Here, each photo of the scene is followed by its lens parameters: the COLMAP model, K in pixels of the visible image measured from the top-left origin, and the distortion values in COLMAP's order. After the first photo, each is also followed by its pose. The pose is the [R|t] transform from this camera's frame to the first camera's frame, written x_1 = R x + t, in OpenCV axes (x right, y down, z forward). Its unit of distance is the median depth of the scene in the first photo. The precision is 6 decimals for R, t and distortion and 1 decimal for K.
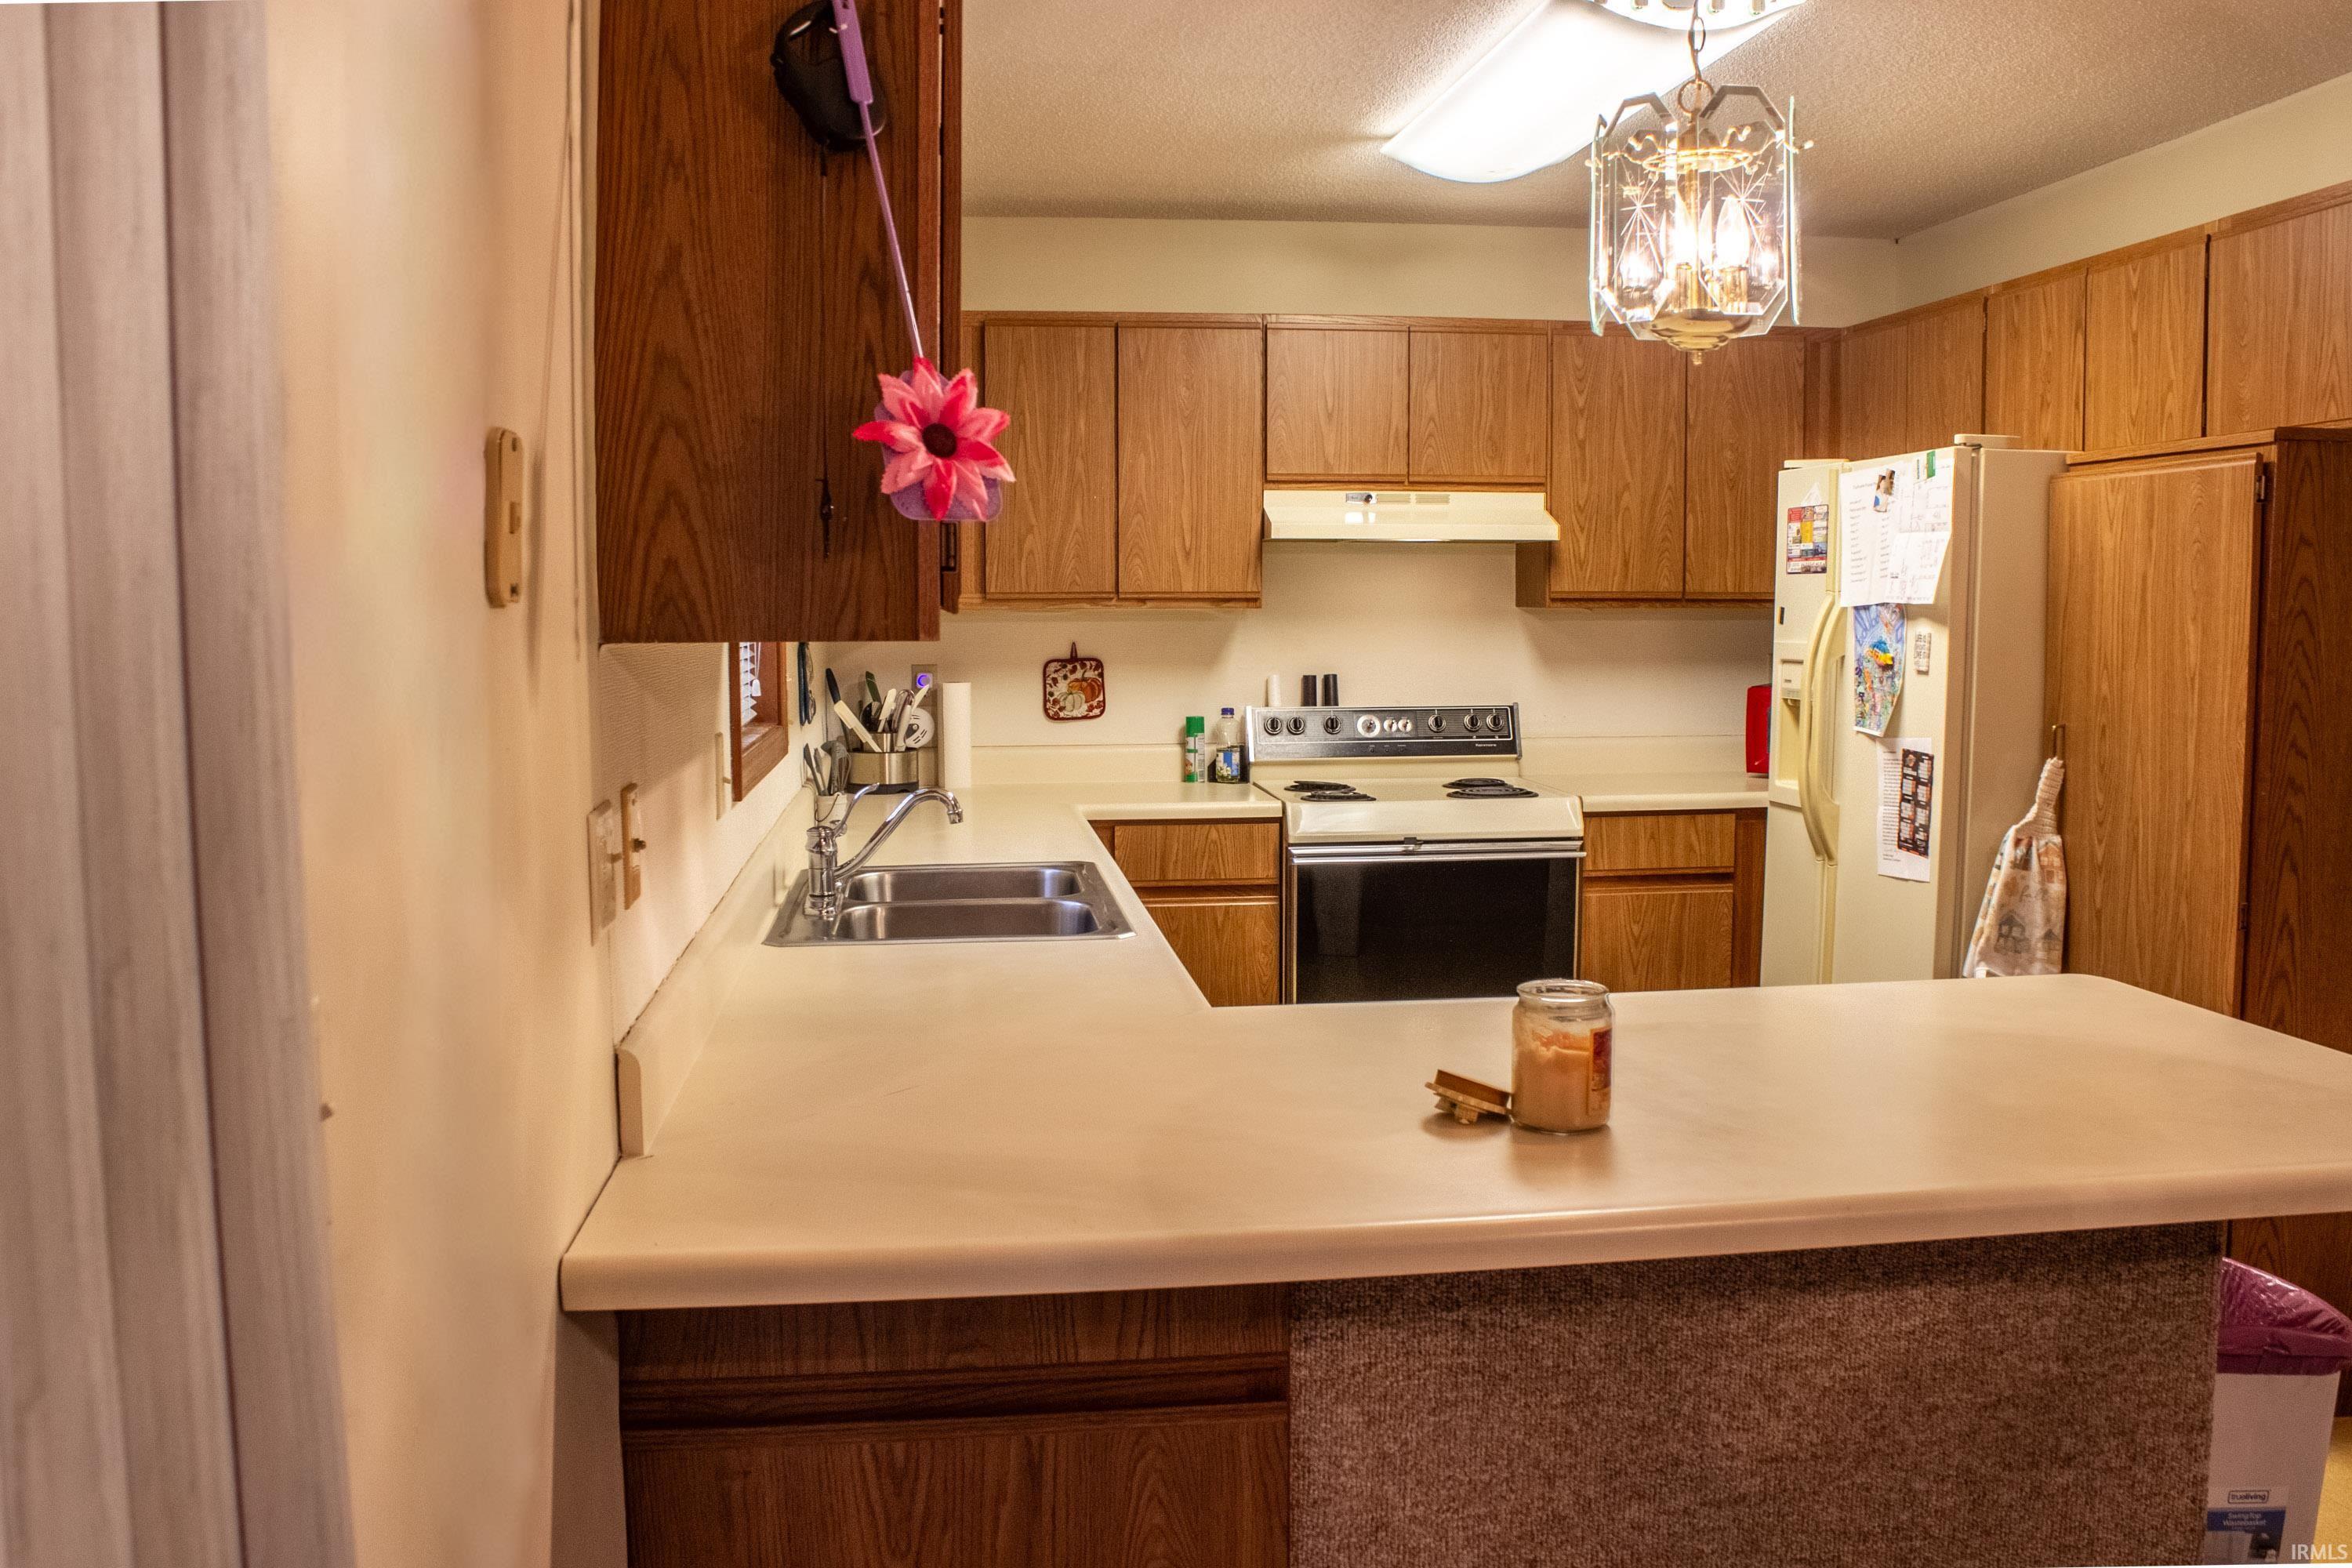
lens RADIAL K [[1996.0, 0, 1161.3], [0, 1996.0, 781.8], [0, 0, 1]] dist [-0.149460, 0.114361]
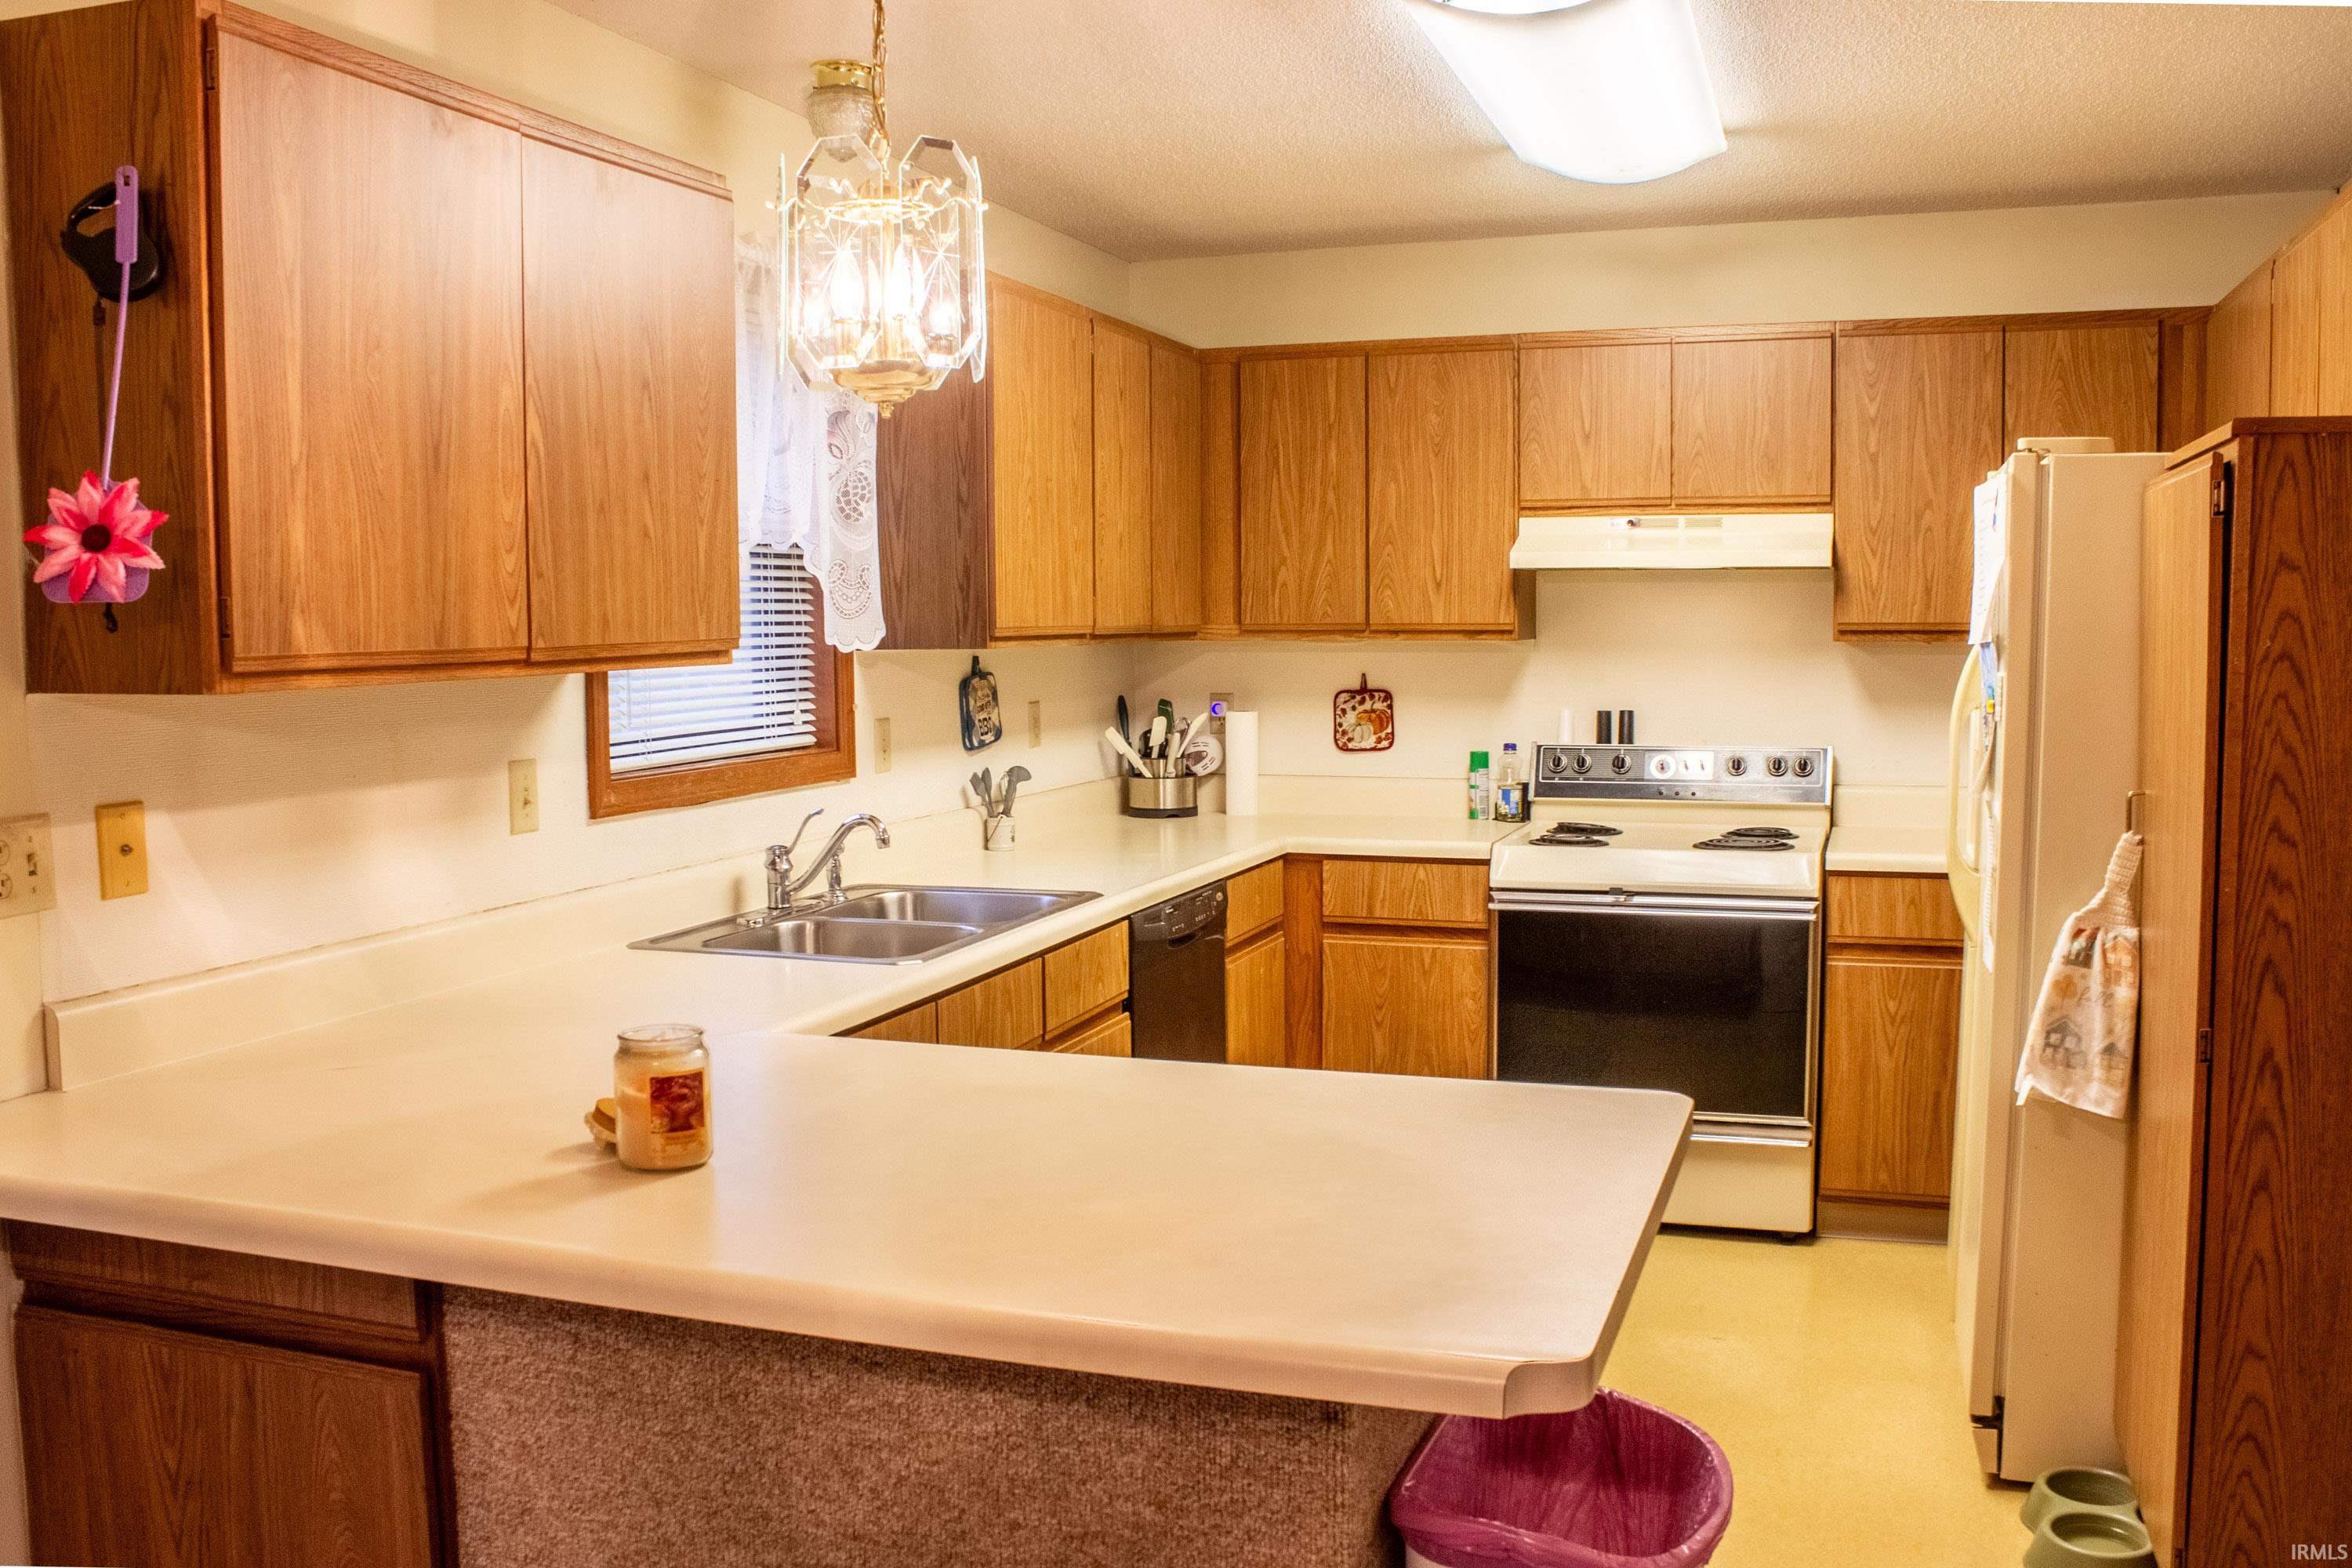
lens RADIAL K [[1996.0, 0, 1156.2], [0, 1996.0, 780.6], [0, 0, 1]] dist [-0.149460, 0.114361]
pose [[0.894009, 0.032684, -0.446855, 0.530230], [-0.036299, 0.999341, 0.000472, -0.022544], [0.446576, 0.015799, 0.894606, 0.110838]]
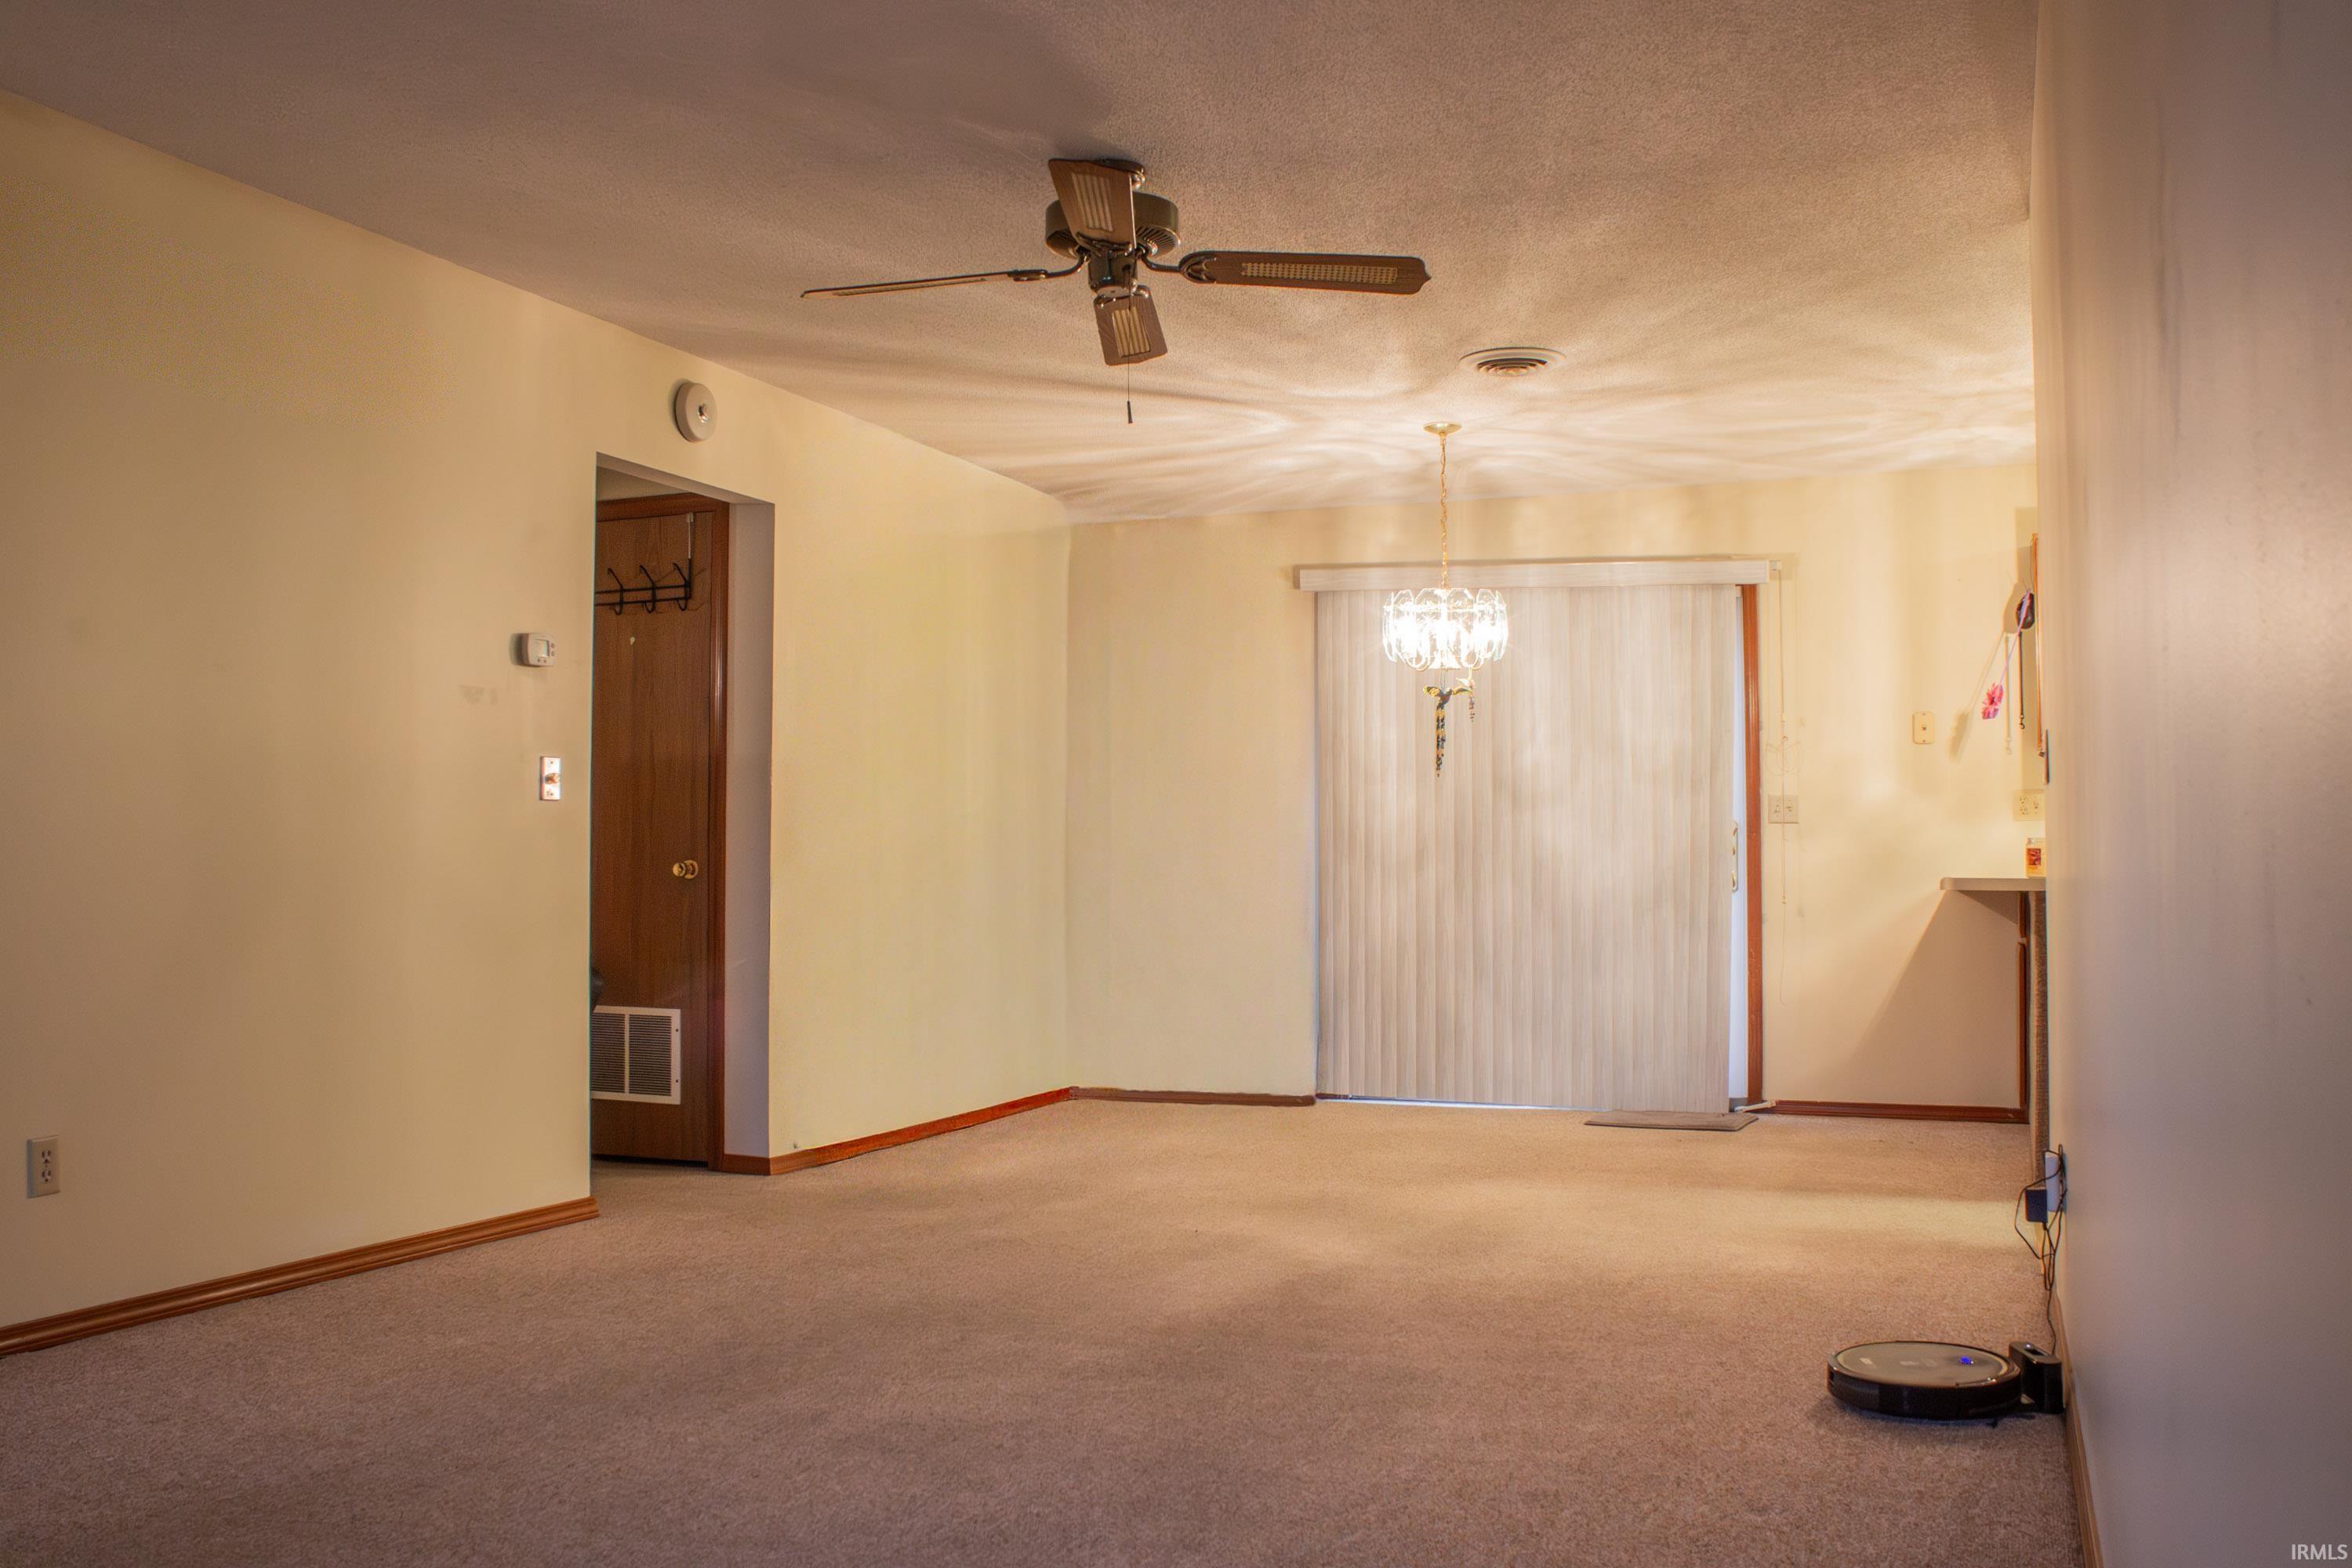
lens RADIAL K [[2056.4, 0, 1124.7], [0, 2056.4, 762.9], [0, 0, 1]] dist [-0.151780, 0.095462]
pose [[-0.496522, -0.041257, -0.867043, 2.383542], [-0.079546, 0.996829, -0.001880, 0.063519], [0.864372, 0.068036, -0.498229, 0.796121]]
